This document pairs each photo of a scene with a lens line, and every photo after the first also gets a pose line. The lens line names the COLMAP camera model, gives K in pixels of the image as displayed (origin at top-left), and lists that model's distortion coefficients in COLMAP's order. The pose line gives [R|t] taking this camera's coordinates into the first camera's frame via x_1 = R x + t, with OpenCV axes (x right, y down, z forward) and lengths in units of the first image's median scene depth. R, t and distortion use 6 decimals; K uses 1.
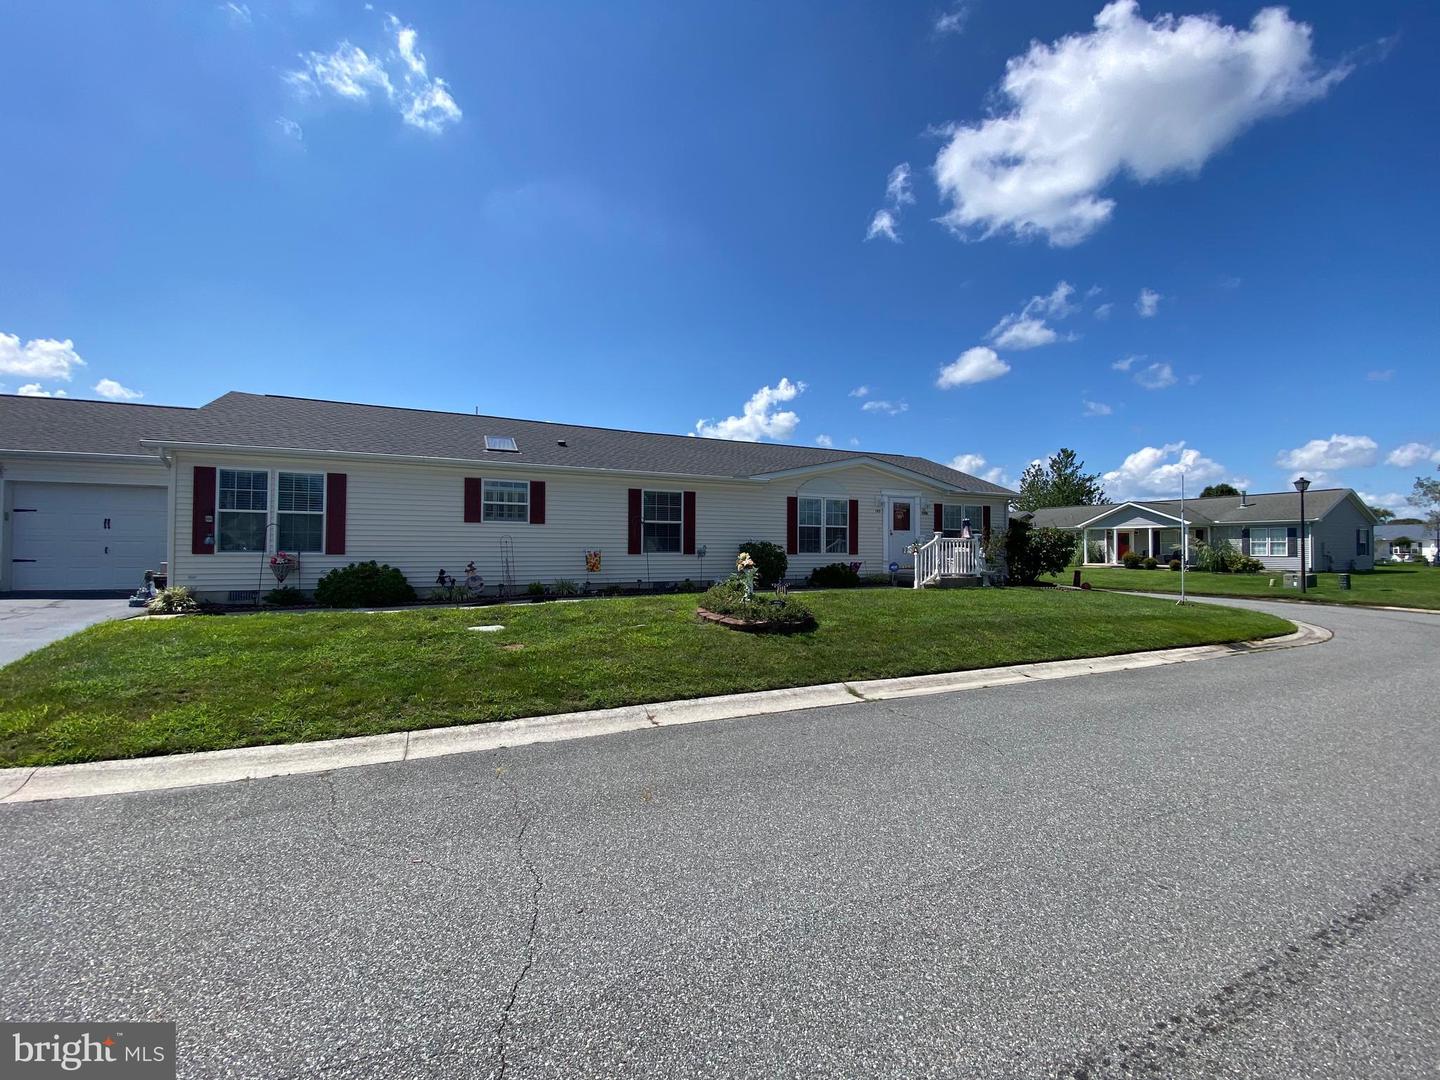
lens RADIAL K [[581.4, 0, 715.6], [0, 581.4, 536.8], [0, 0, 1]] dist [0.043878, -0.033736]
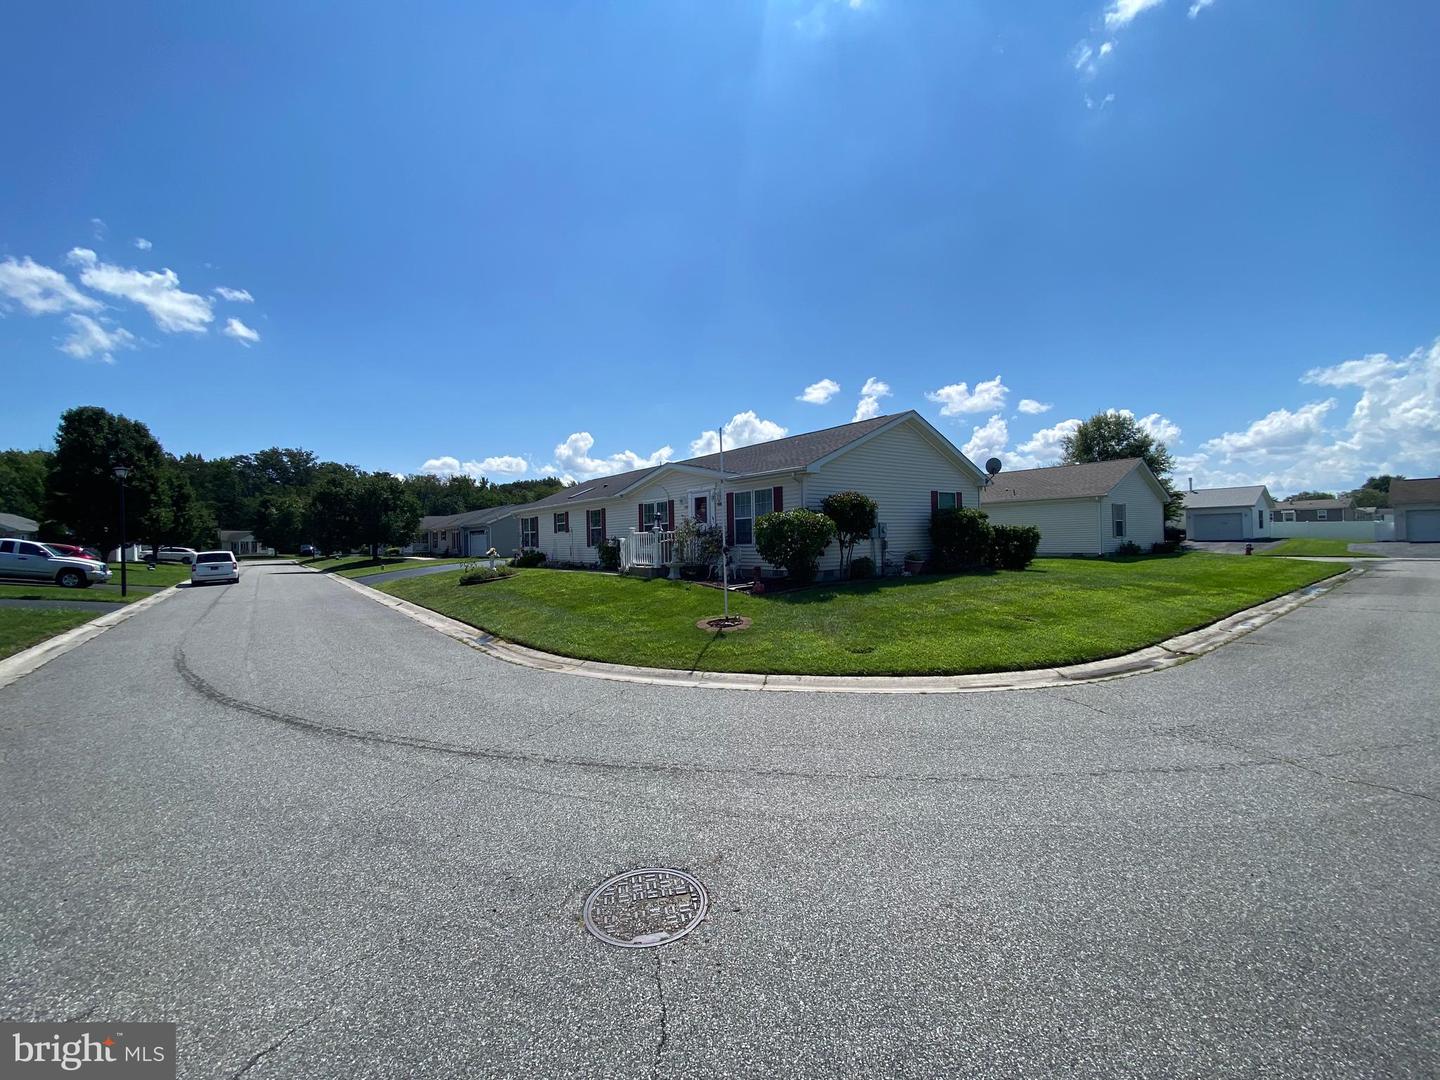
lens RADIAL K [[581.4, 0, 715.6], [0, 581.4, 536.8], [0, 0, 1]] dist [0.043878, -0.033736]
pose [[0.292060, -0.019228, -0.956207, 1.408474], [0.072840, 0.997341, 0.002193, 0.017599], [0.953622, -0.070290, 0.292684, 0.713321]]
